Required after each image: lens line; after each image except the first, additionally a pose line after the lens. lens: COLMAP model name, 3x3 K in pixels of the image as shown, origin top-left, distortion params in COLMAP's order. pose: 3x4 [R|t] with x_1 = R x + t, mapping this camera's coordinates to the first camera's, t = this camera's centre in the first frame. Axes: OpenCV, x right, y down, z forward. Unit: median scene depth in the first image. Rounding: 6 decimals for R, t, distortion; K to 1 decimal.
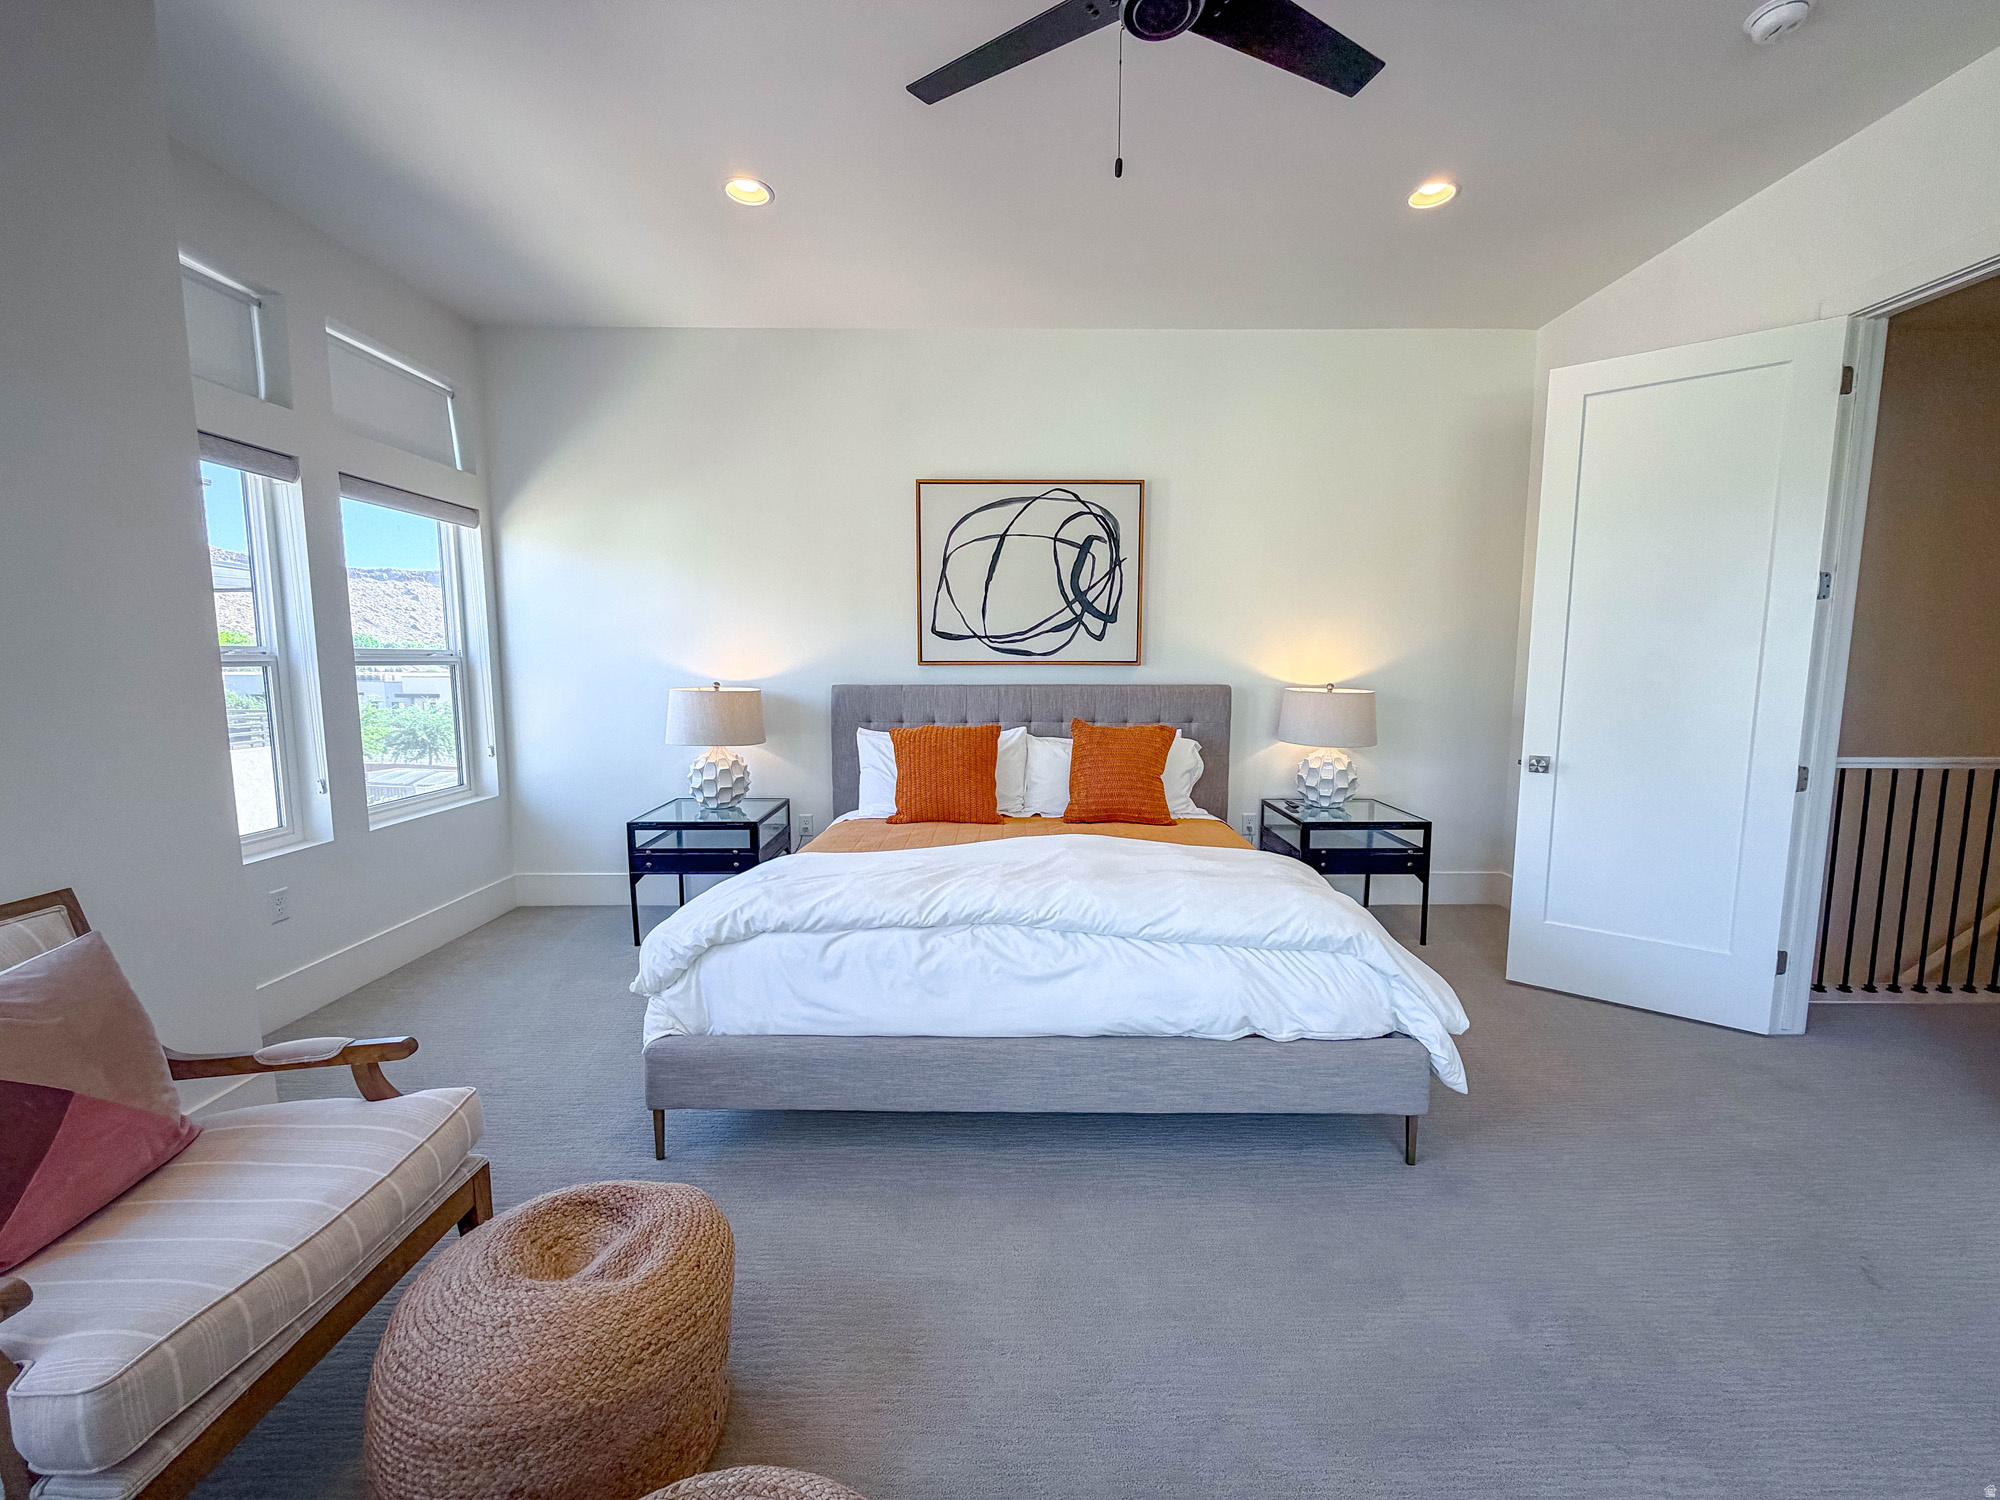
lens RADIAL K [[802.1, 0, 1004.8], [0, 802.1, 747.3], [0, 0, 1]] dist [0.000745, -0.000093]
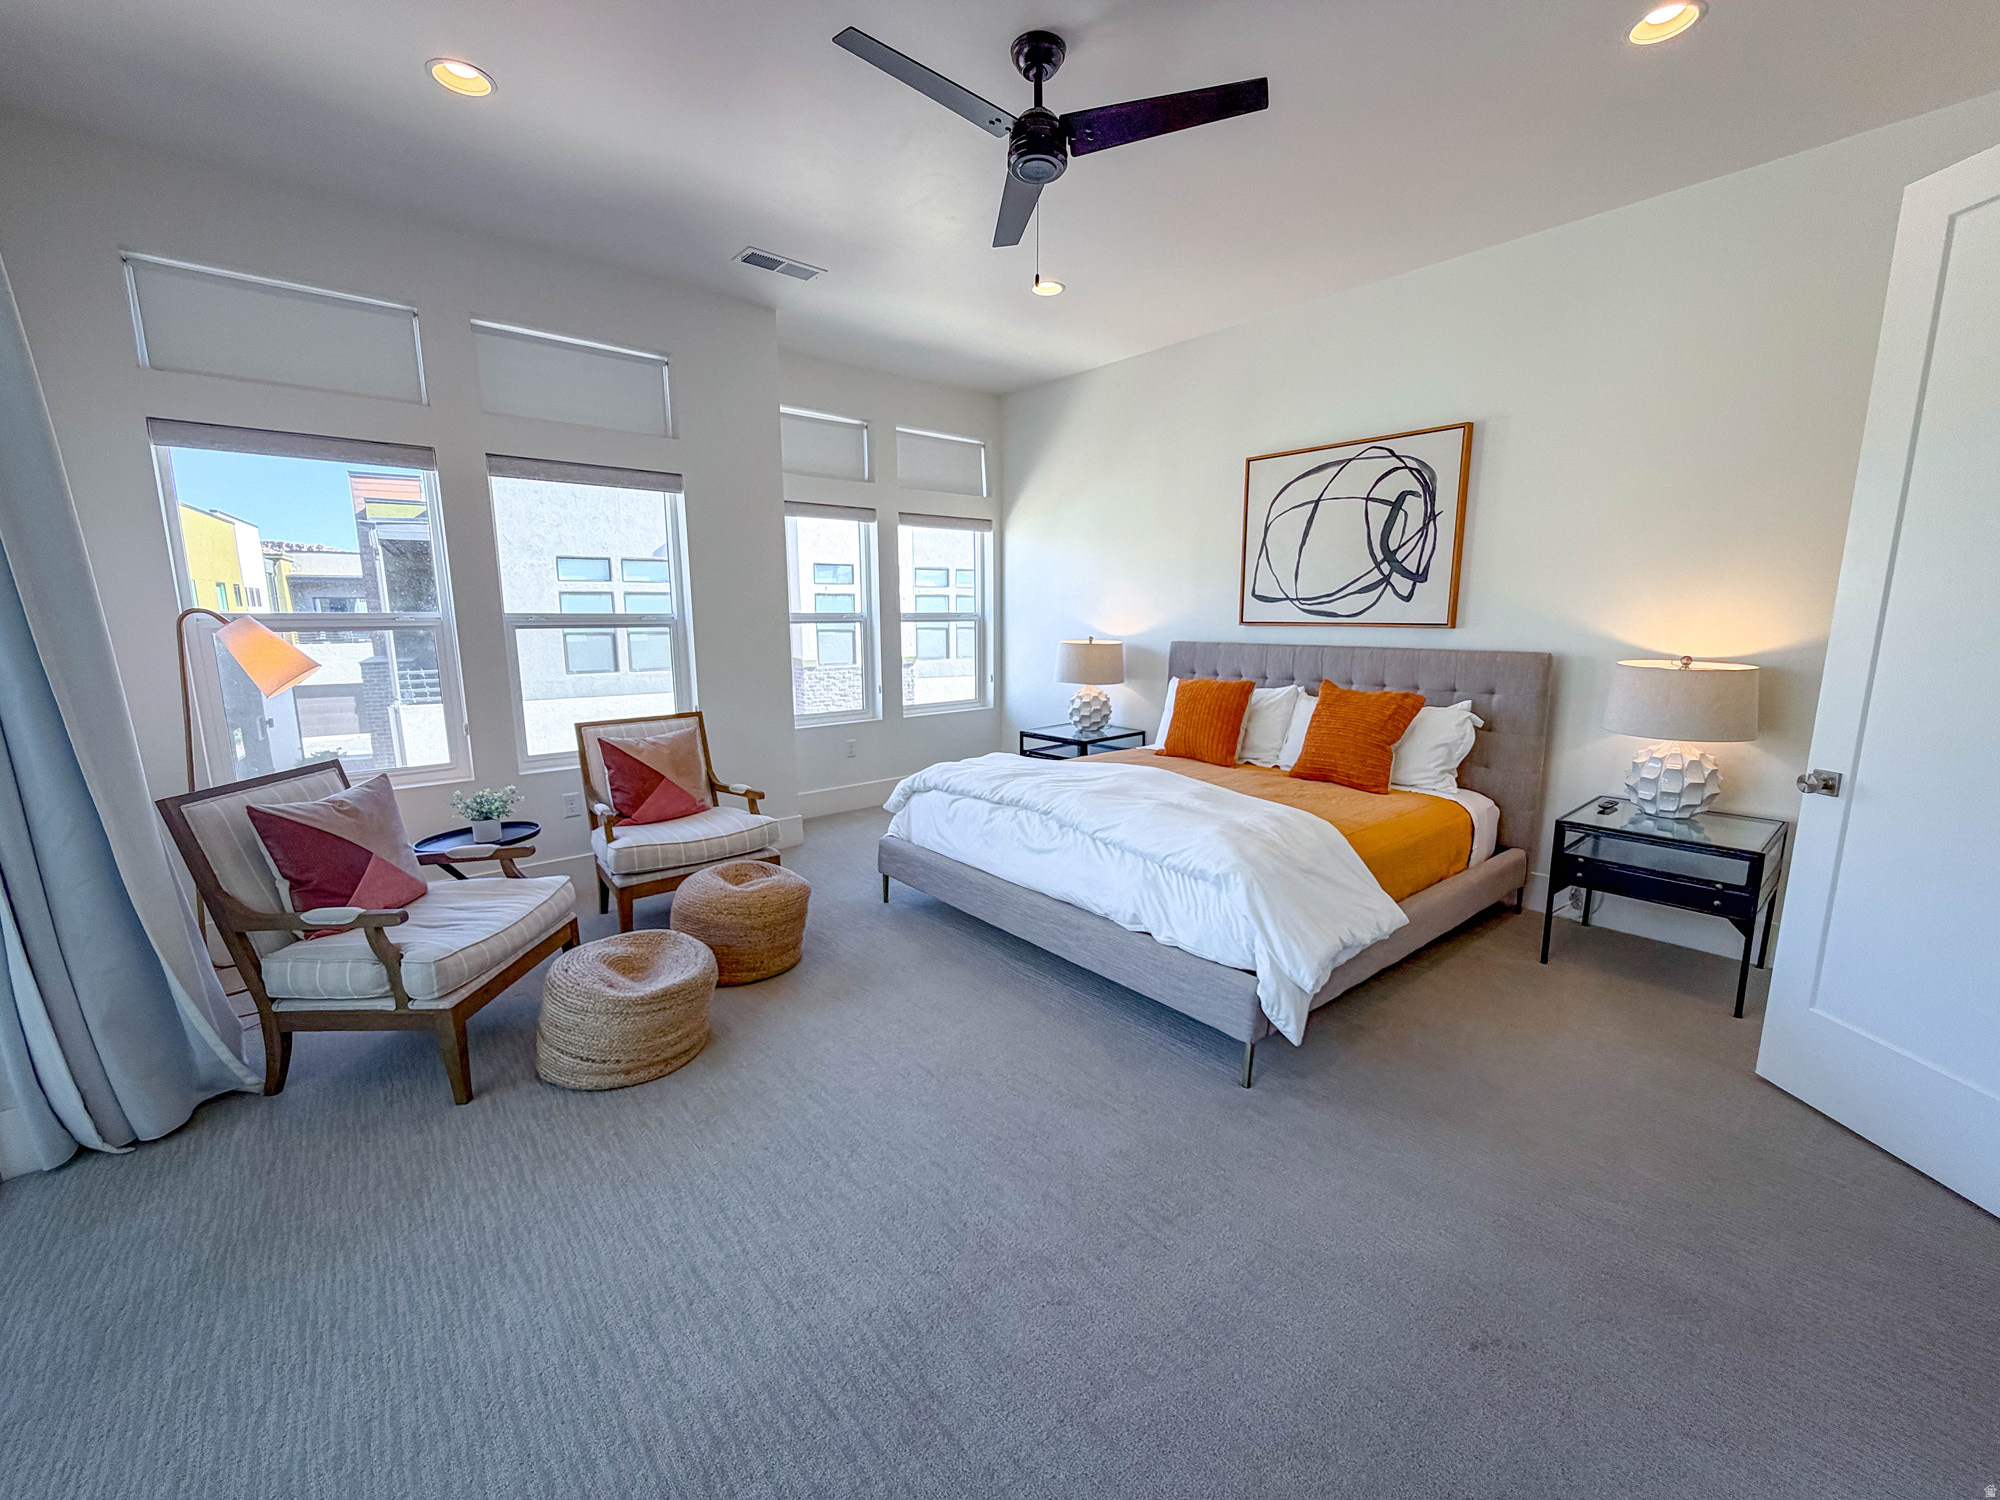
lens RADIAL K [[802.1, 0, 1004.8], [0, 802.1, 747.3], [0, 0, 1]] dist [0.000745, -0.000093]
pose [[0.651226, 0.125720, -0.748398, 0.553854], [-0.080438, 0.992062, 0.096658, -0.014841], [0.754609, -0.002747, 0.656169, 0.010558]]
